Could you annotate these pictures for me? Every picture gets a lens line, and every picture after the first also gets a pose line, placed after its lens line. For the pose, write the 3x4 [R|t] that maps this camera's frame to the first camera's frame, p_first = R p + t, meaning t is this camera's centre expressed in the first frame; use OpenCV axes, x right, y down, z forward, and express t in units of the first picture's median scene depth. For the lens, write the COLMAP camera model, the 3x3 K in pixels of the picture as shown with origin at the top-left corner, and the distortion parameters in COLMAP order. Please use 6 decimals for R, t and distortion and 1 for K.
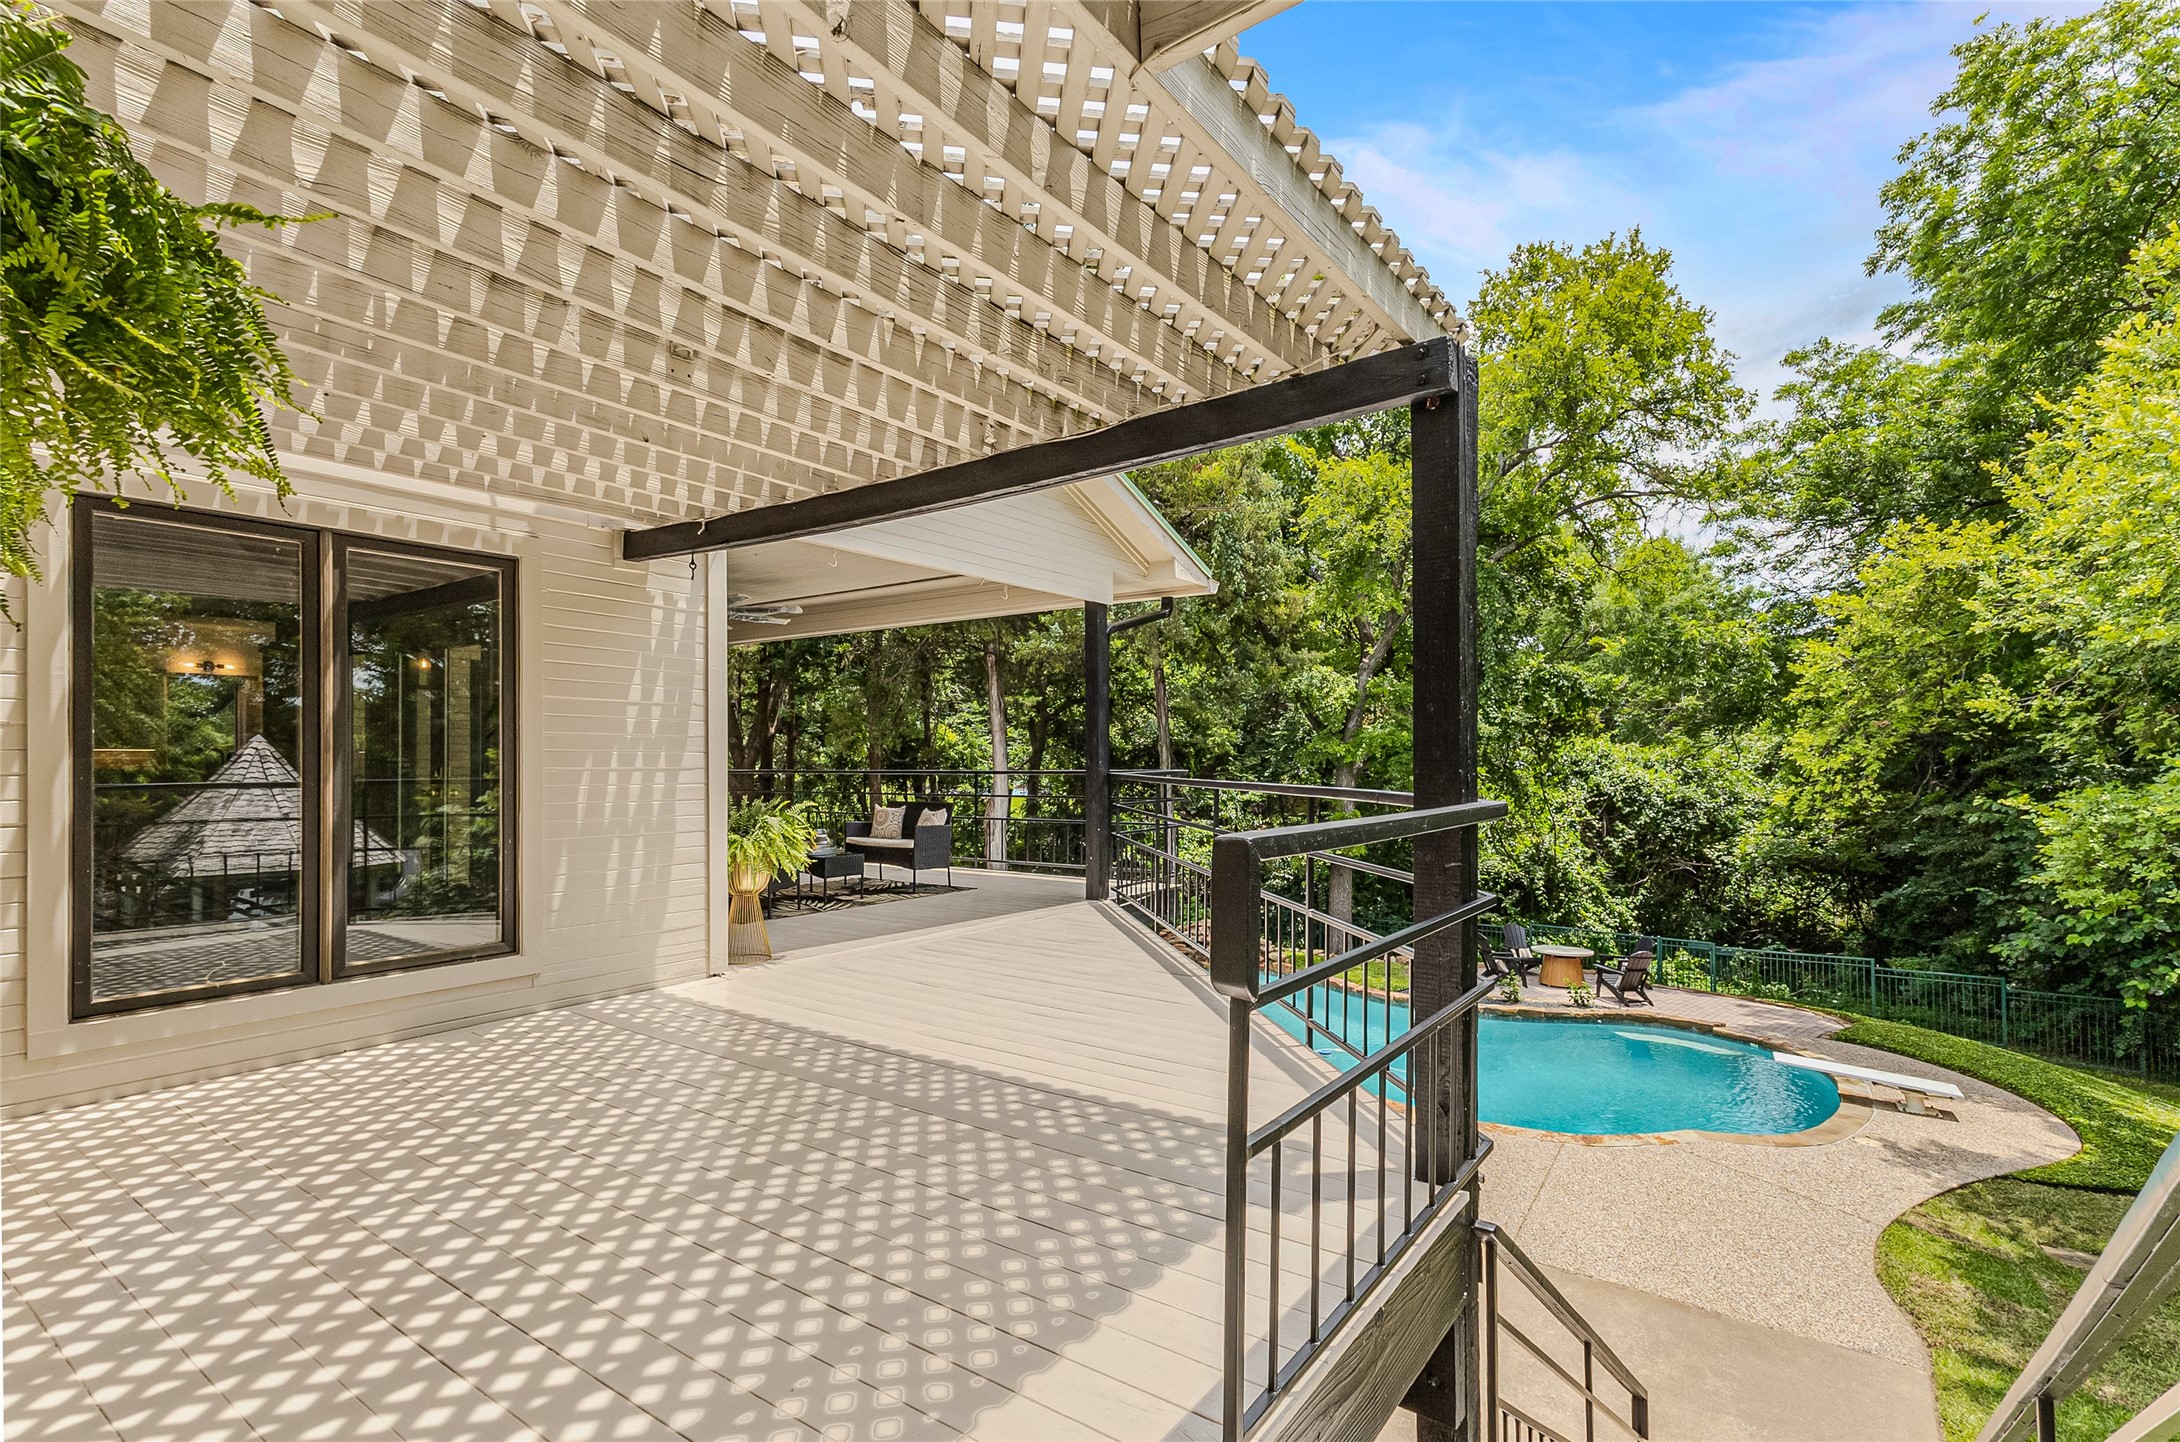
lens RADIAL K [[999.1, 0, 1090.0], [0, 999.1, 721.0], [0, 0, 1]] dist [0.000632, 0.000055]
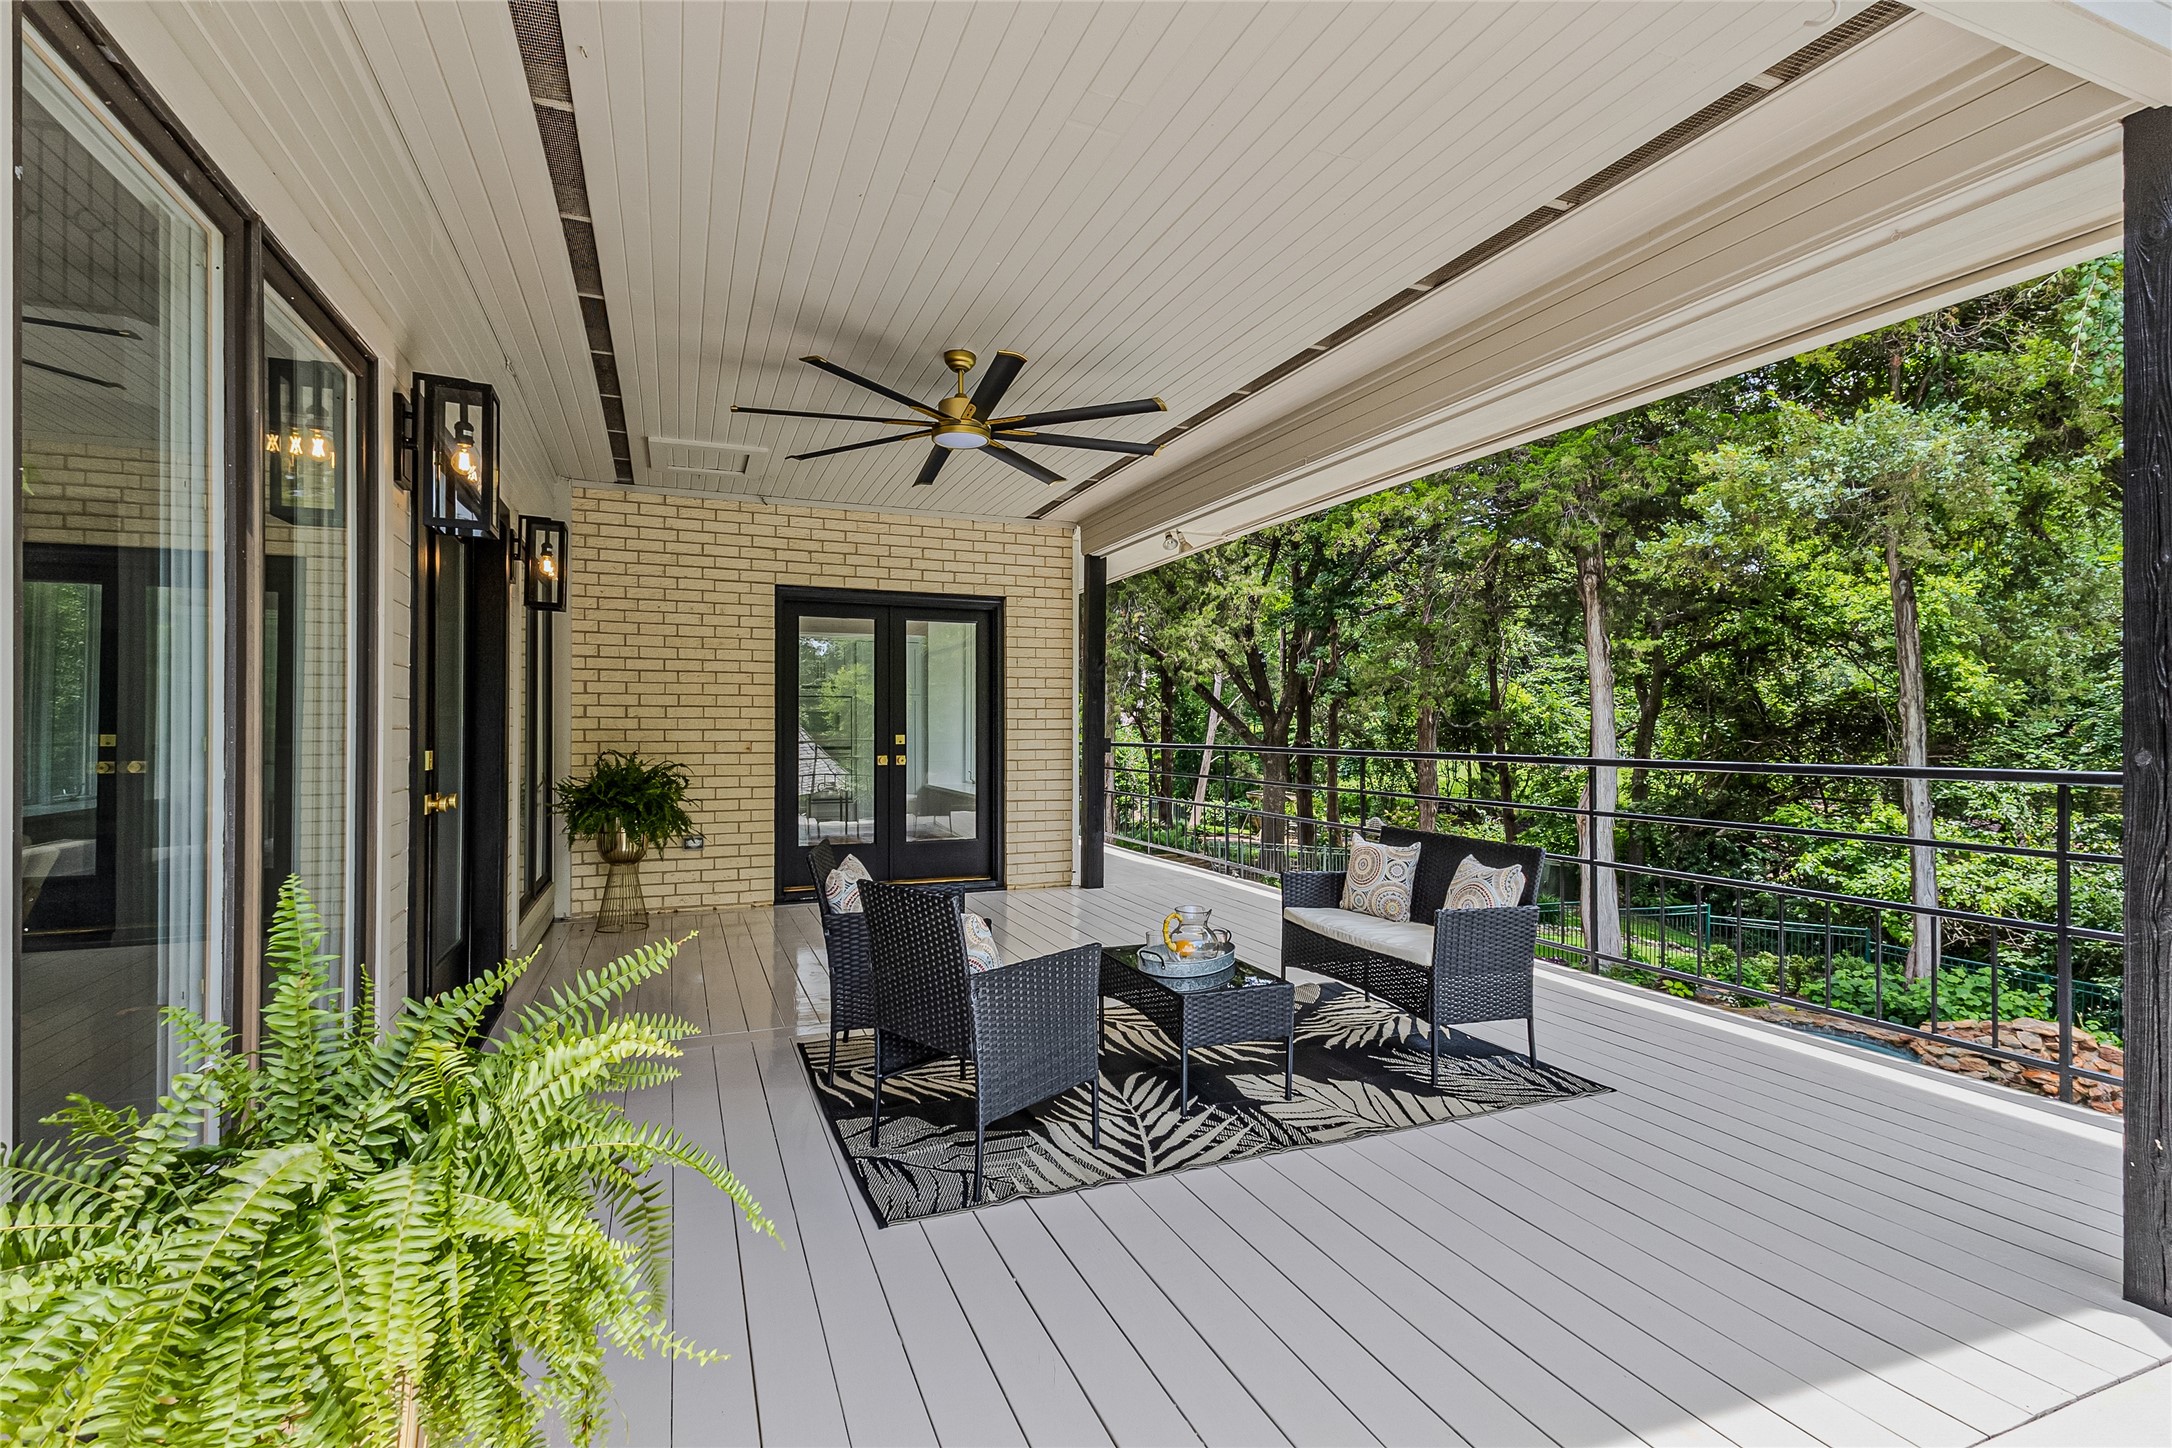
lens RADIAL K [[1002.5, 0, 1086.0], [0, 1002.5, 724.0], [0, 0, 1]] dist [0.016169, 0.000145]
pose [[0.853062, 0.001707, -0.521806, -0.019483], [0.018495, 0.999267, 0.033506, 0.003712], [0.521481, -0.038233, 0.852406, 0.133581]]
